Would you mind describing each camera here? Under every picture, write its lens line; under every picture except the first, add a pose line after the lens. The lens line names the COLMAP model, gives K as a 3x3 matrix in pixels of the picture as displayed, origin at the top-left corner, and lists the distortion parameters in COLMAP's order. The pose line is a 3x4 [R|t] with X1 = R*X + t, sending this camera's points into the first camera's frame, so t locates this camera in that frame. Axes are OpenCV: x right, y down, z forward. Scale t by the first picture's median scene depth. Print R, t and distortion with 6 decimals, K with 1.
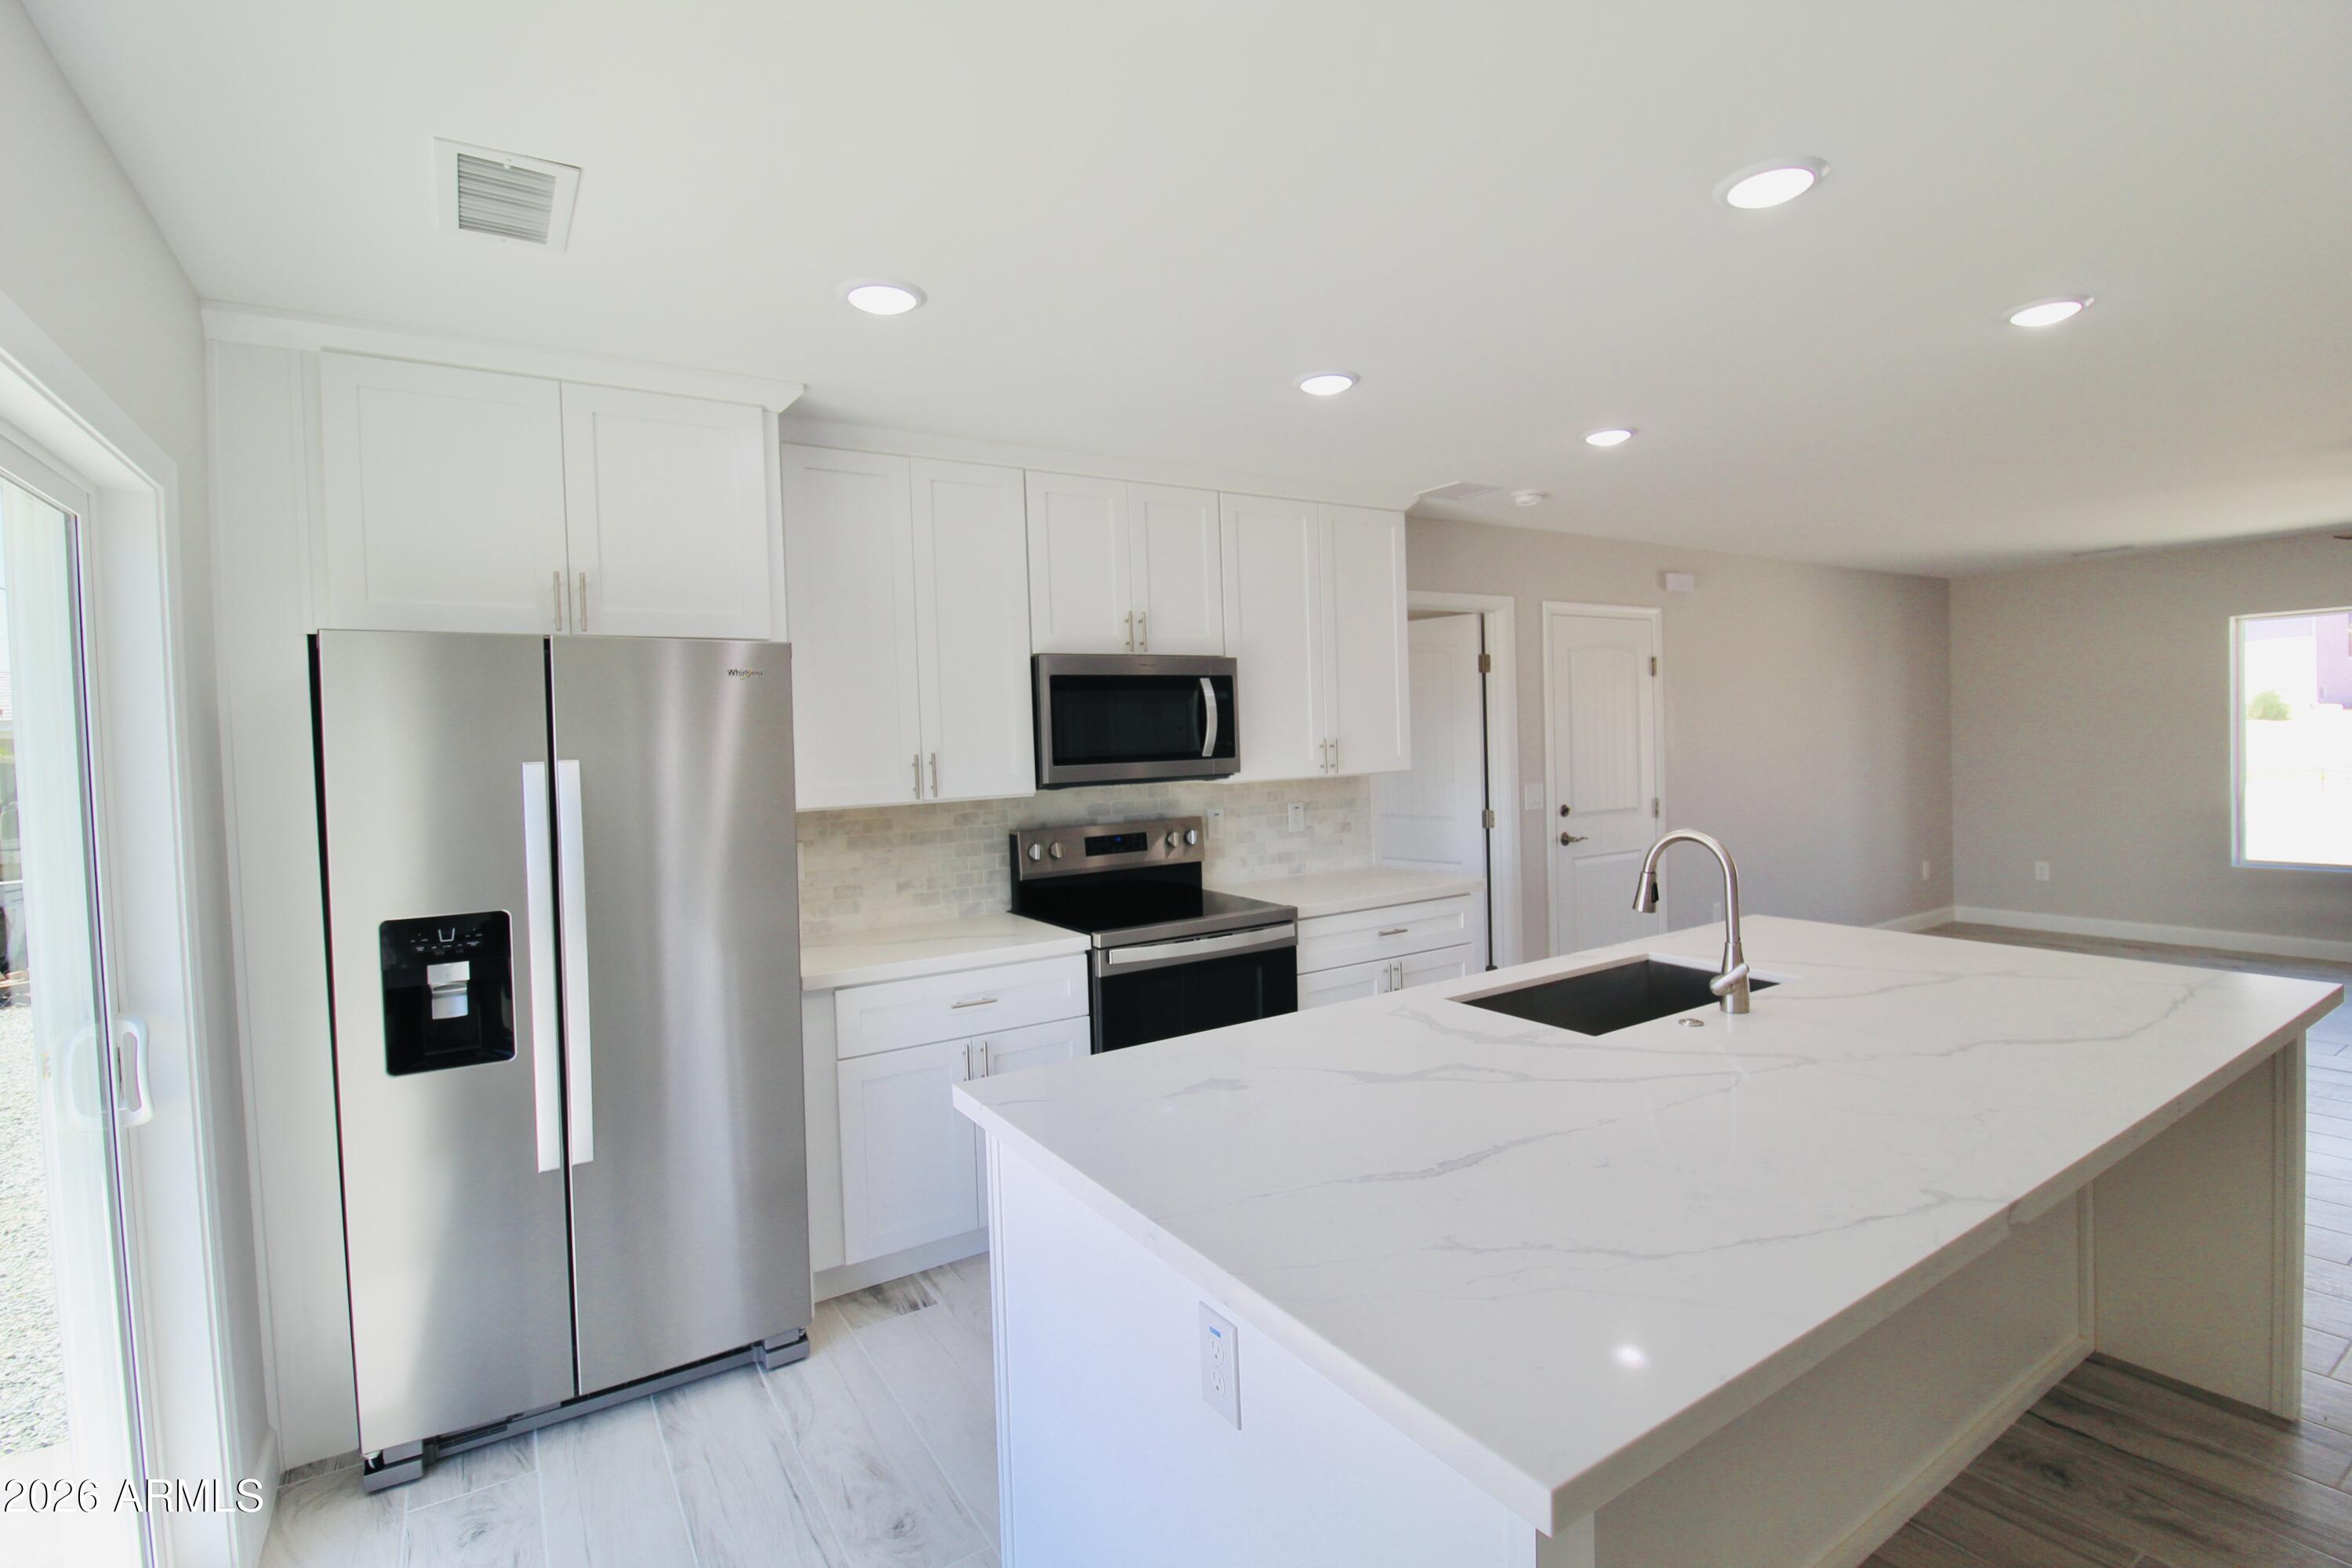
lens RADIAL K [[1091.5, 0, 1191.1], [0, 1091.5, 766.6], [0, 0, 1]] dist [0.003241, -0.014332]
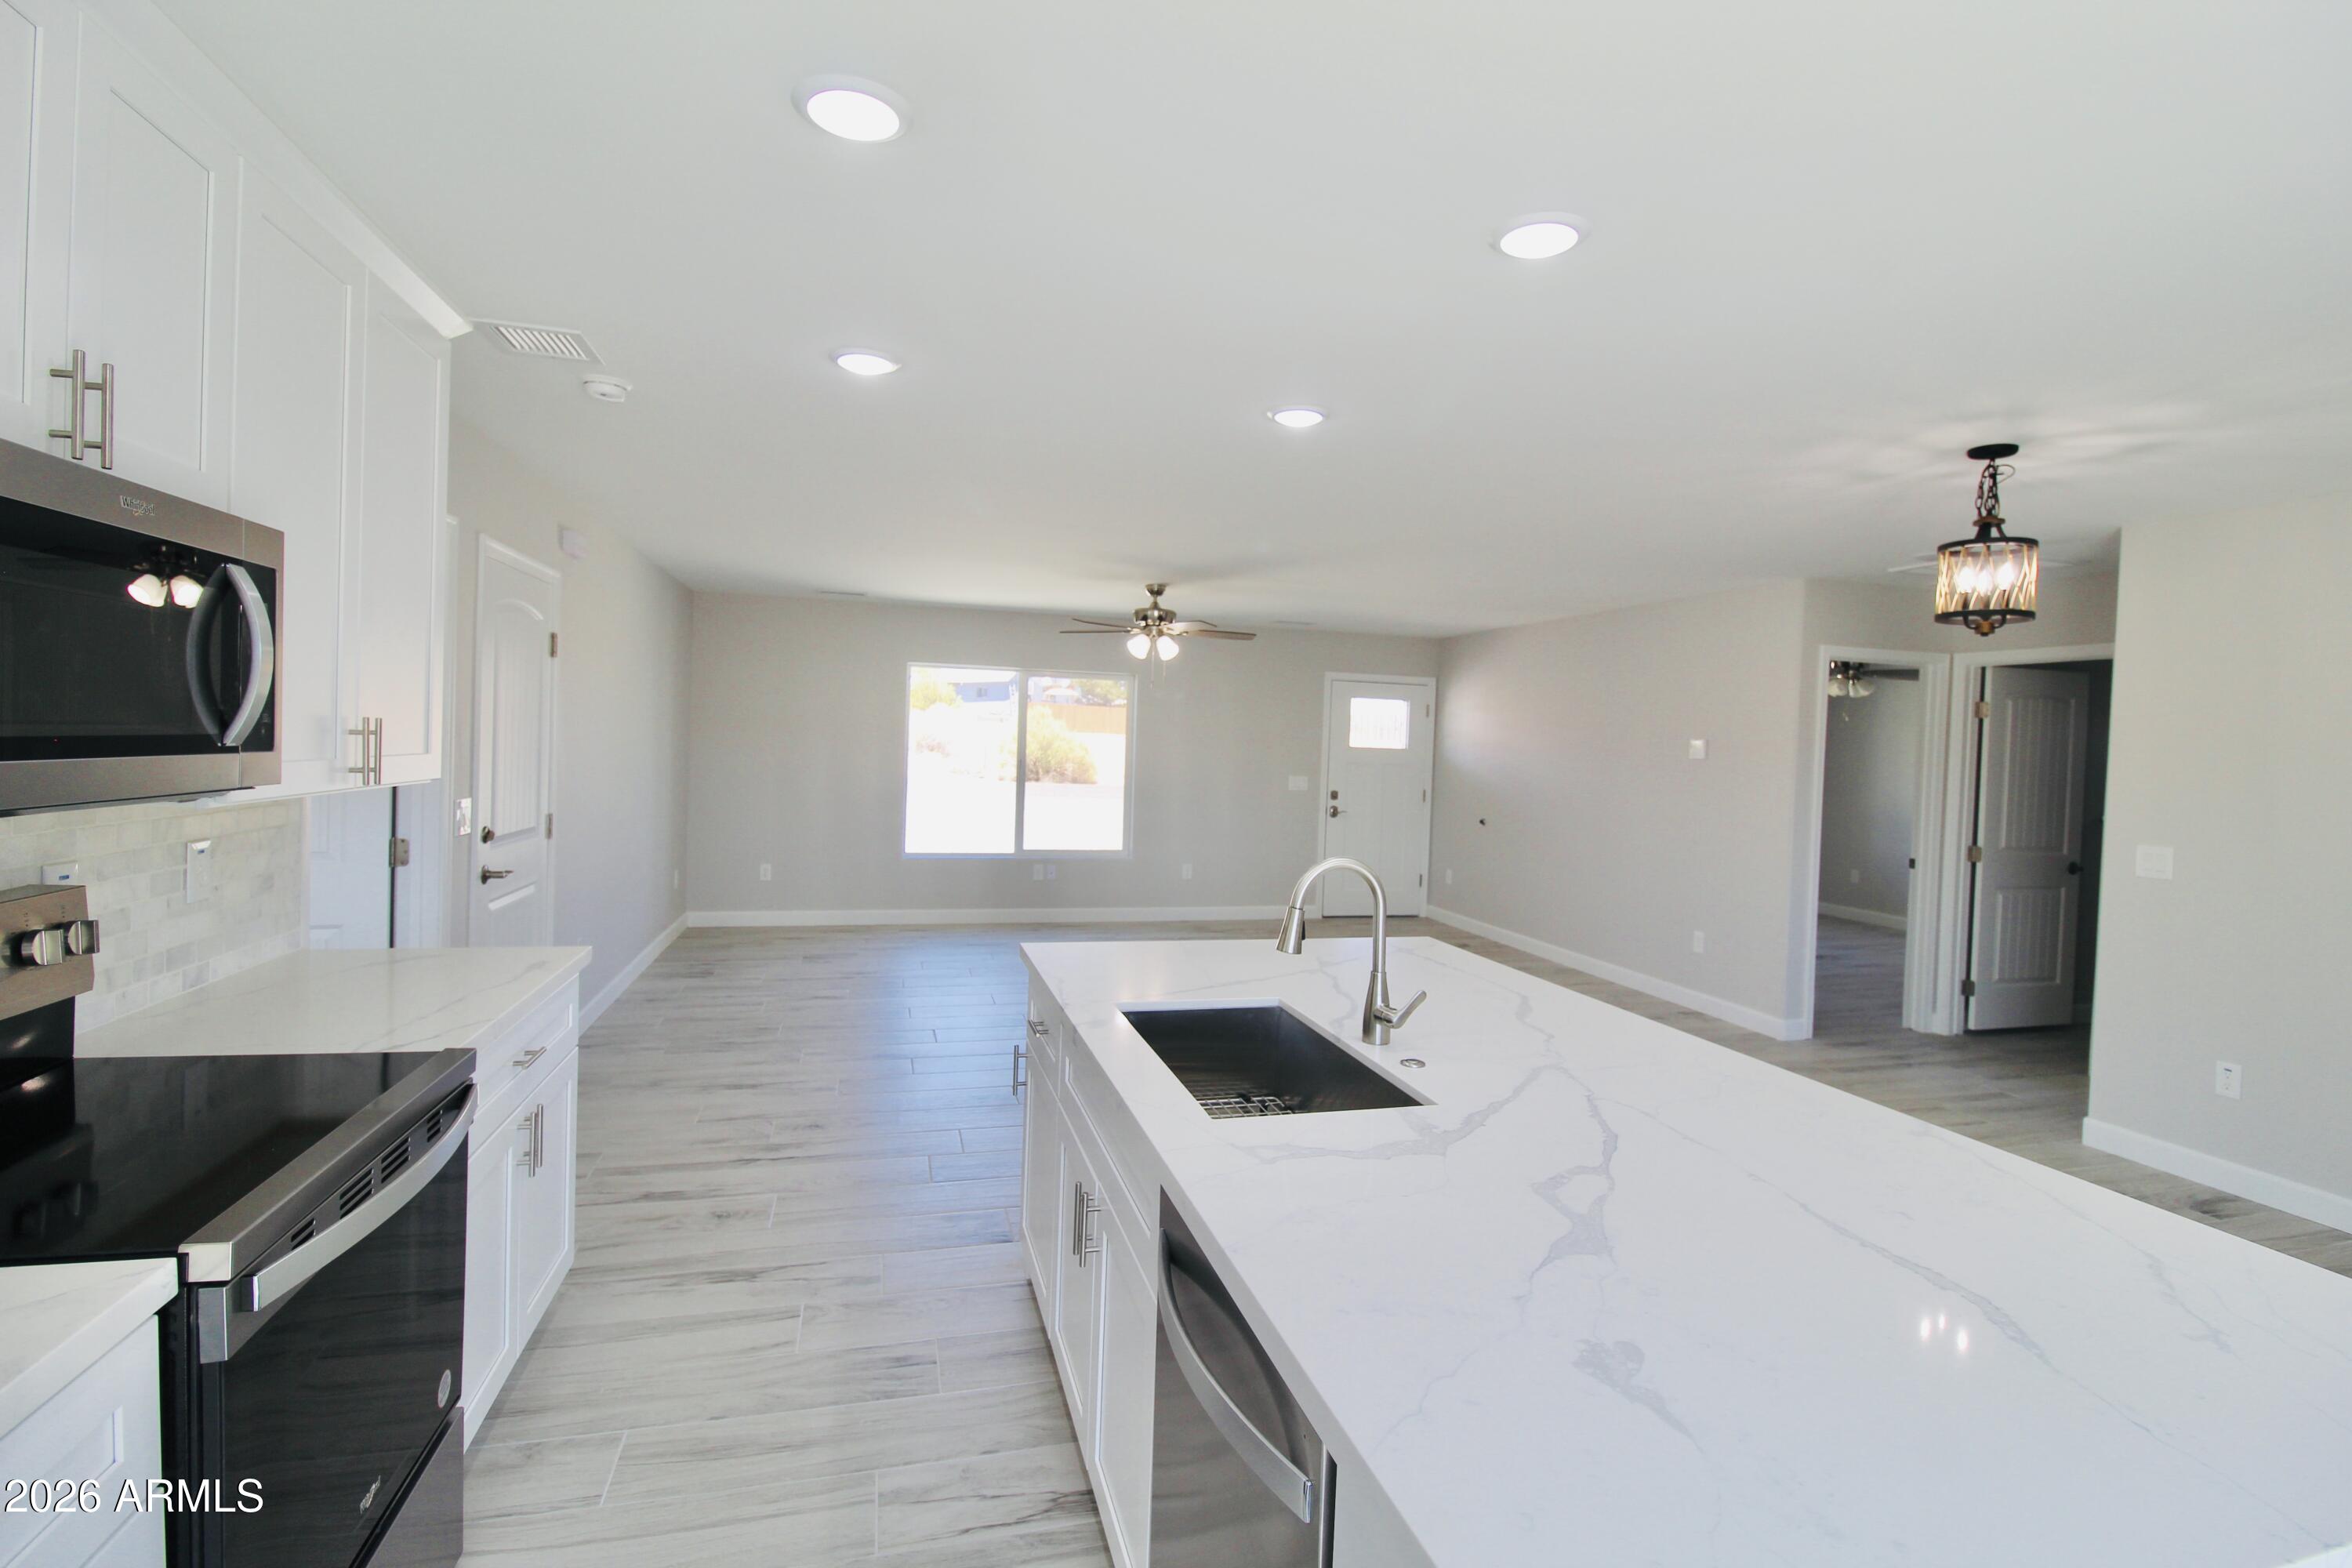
lens RADIAL K [[1091.5, 0, 1191.1], [0, 1091.5, 766.6], [0, 0, 1]] dist [0.003241, -0.014332]
pose [[0.292781, 0.020500, 0.955960, -0.290008], [-0.018714, 0.999701, -0.015707, -0.001892], [-0.955996, -0.013291, 0.293078, 0.521717]]
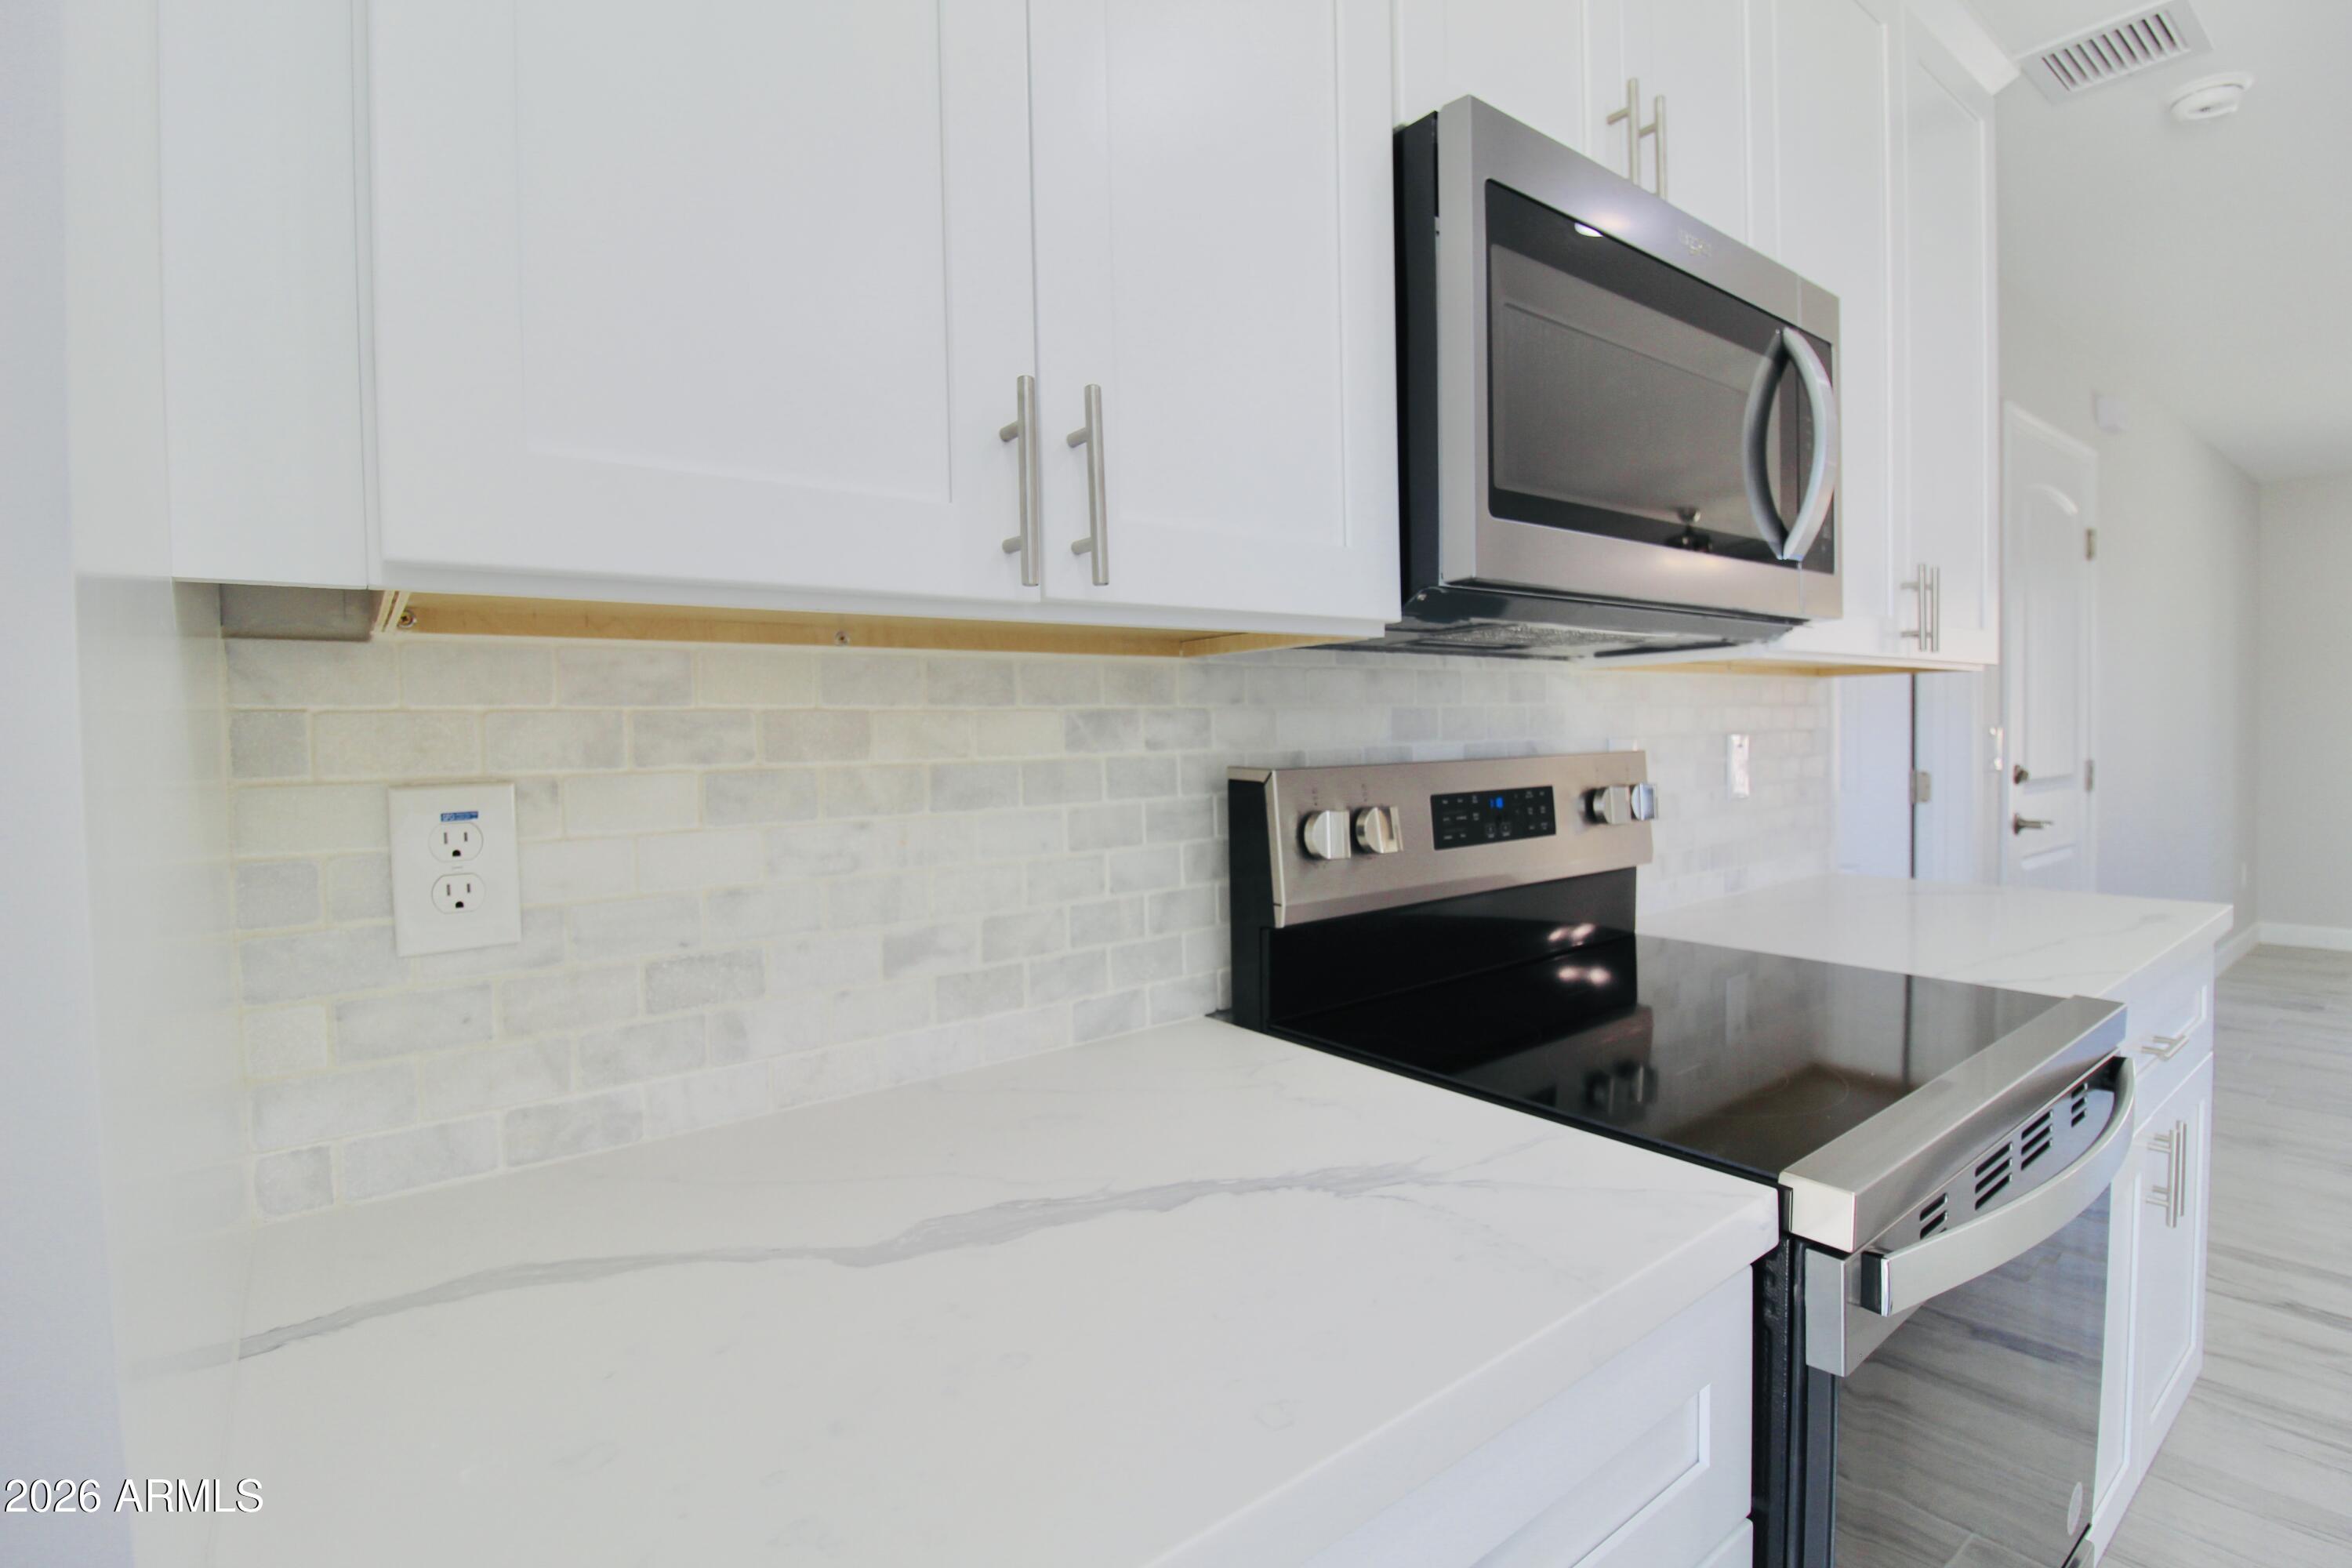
lens RADIAL K [[1091.5, 0, 1191.1], [0, 1091.5, 766.6], [0, 0, 1]] dist [0.003241, -0.014332]
pose [[0.995373, 0.010180, 0.095550, -0.211083], [-0.010321, 0.999946, 0.000981, 0.058217], [-0.095534, -0.001963, 0.995424, 0.688161]]
